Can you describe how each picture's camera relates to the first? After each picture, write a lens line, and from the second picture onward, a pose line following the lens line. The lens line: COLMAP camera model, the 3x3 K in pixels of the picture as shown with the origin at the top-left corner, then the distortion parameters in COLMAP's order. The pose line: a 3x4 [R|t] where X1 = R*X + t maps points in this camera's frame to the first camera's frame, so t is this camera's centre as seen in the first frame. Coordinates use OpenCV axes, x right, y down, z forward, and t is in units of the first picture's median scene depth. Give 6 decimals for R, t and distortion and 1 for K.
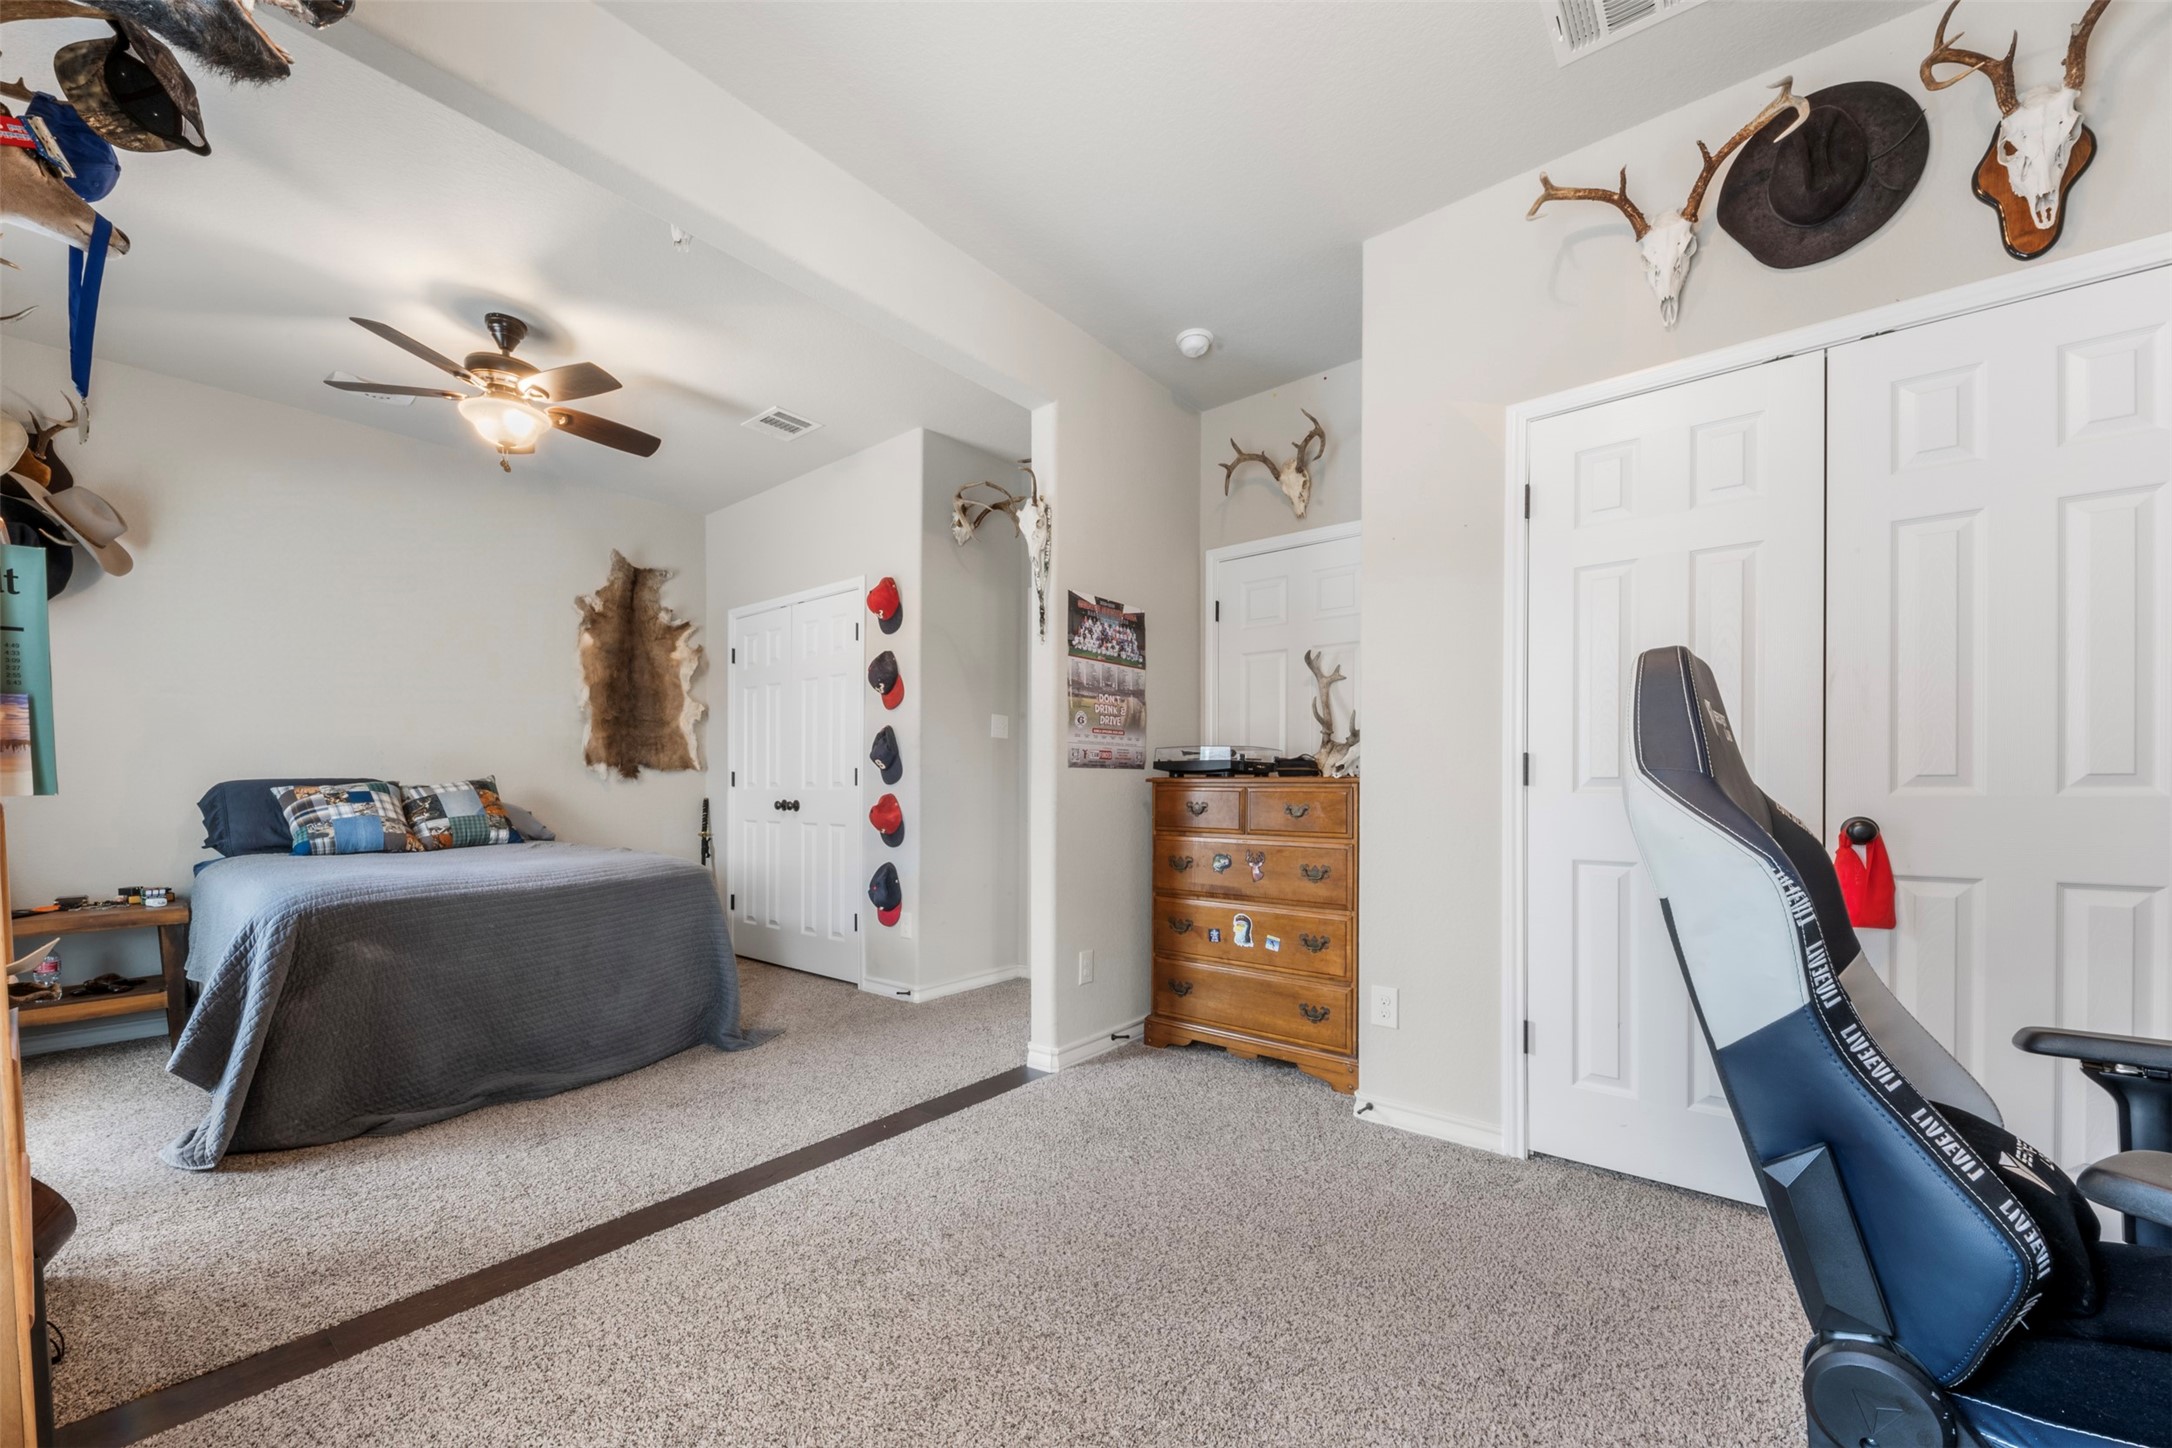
lens RADIAL K [[751.7, 0, 1091.3], [0, 751.7, 788.8], [0, 0, 1]] dist [0.001439, -0.000054]
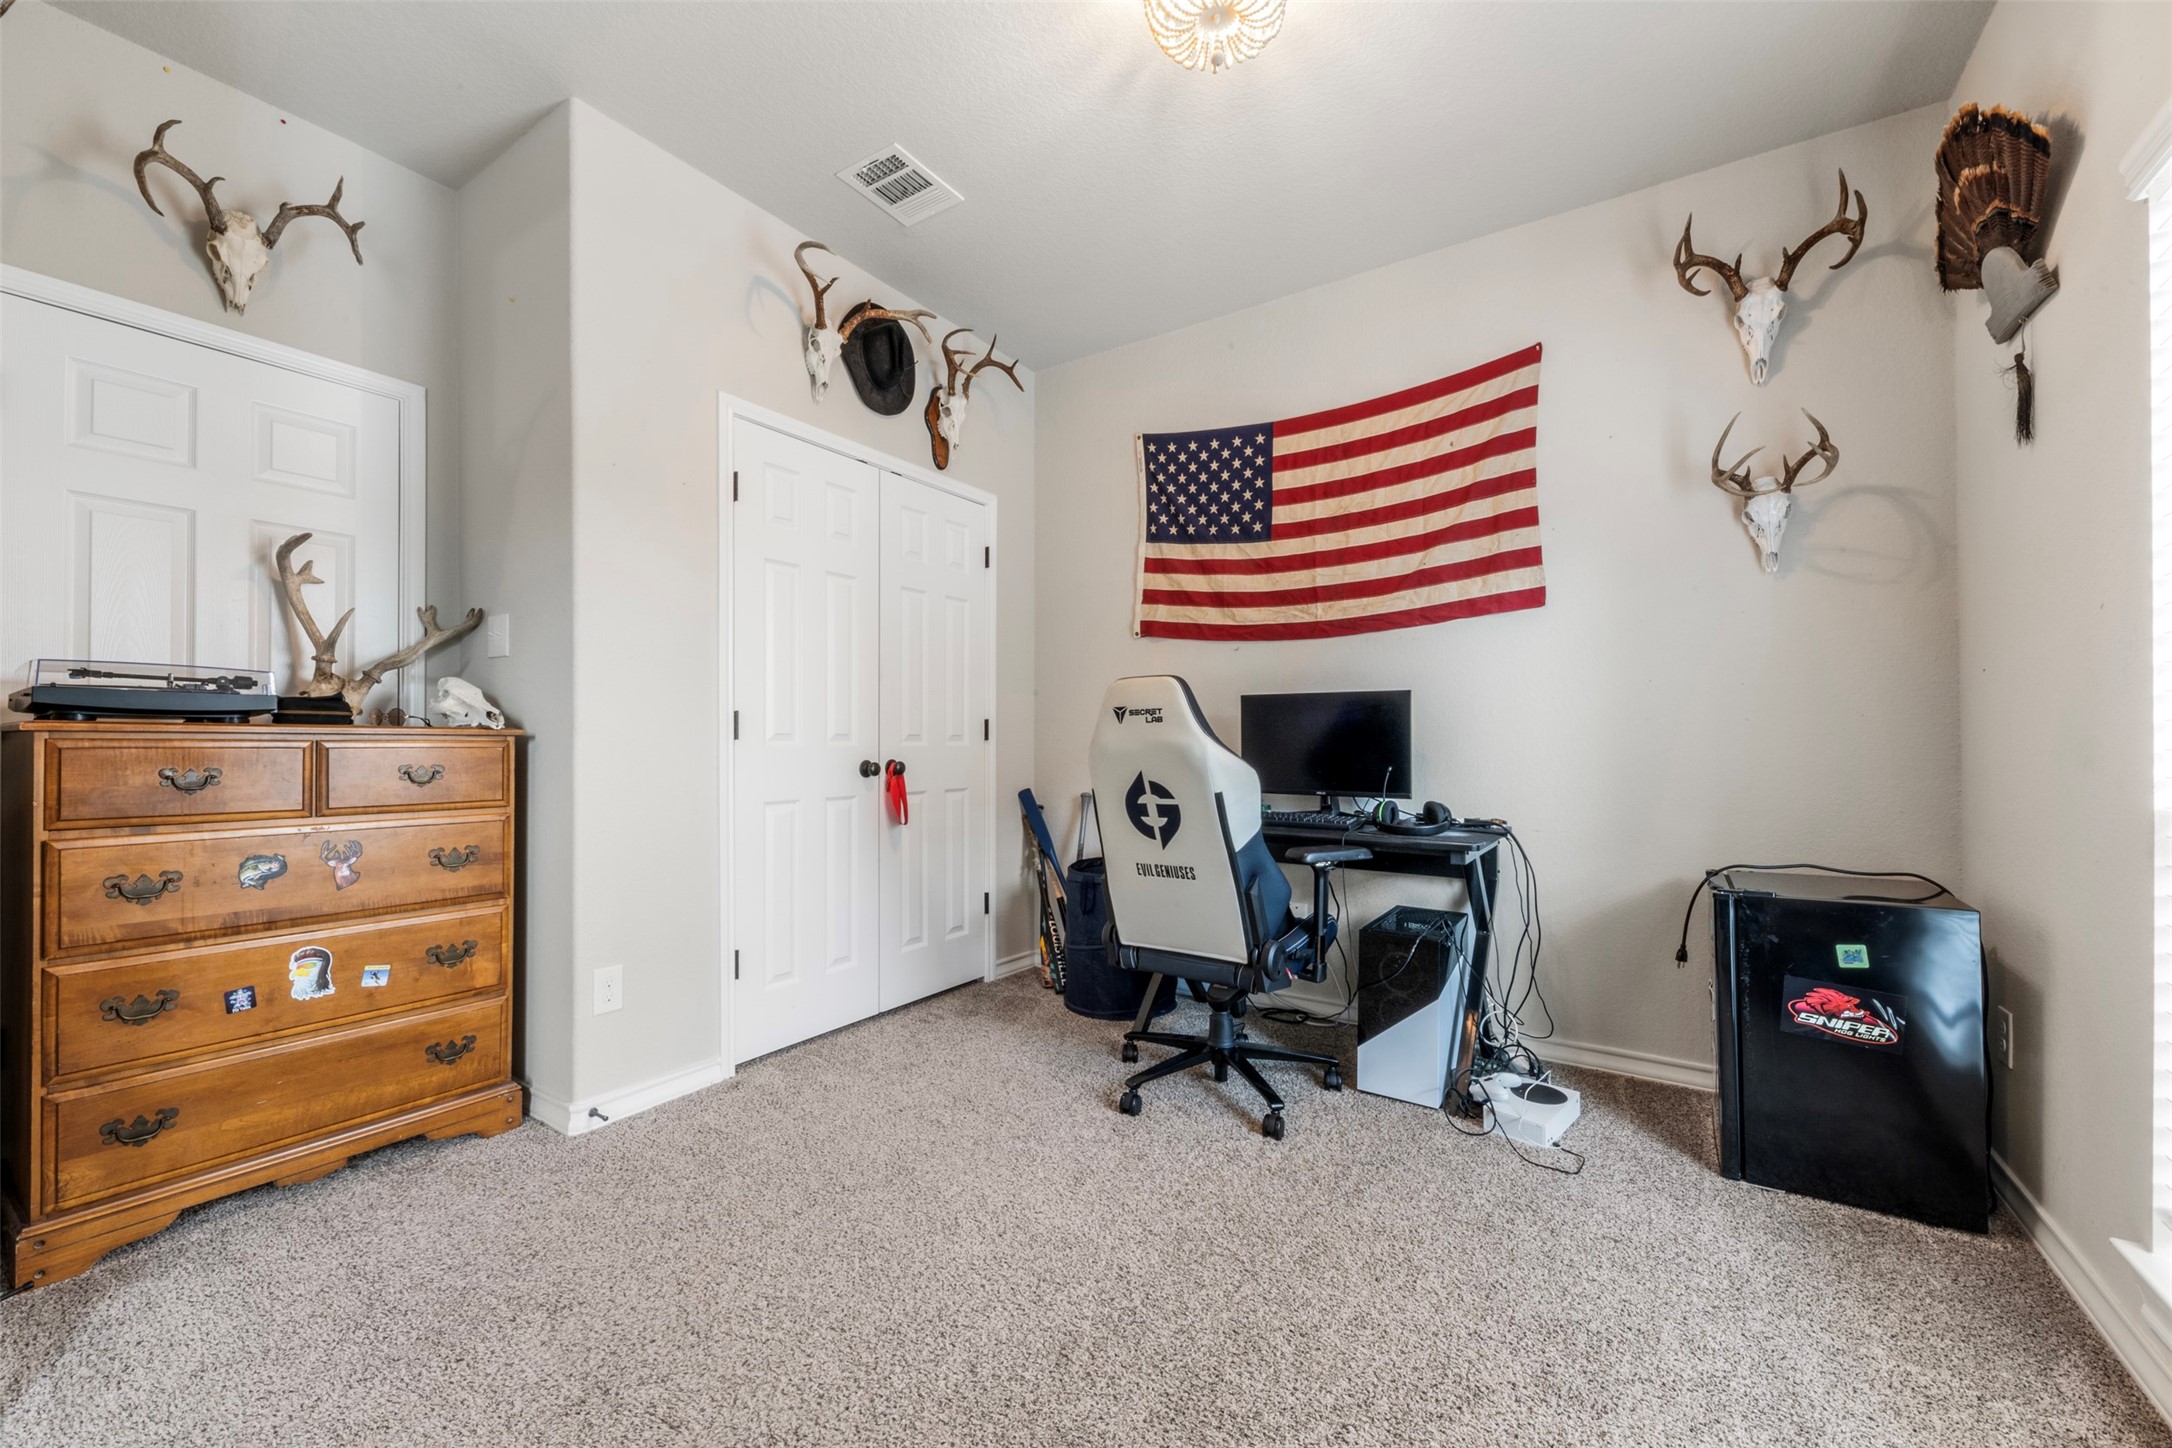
lens RADIAL K [[864.7, 0, 1088.0], [0, 864.7, 732.9], [0, 0, 1]] dist [0.009778, -0.000338]
pose [[-0.040592, 0.008553, 0.999139, -0.556905], [0.002106, 0.999962, -0.008475, -0.001503], [-0.999174, 0.001760, -0.040609, 0.401895]]
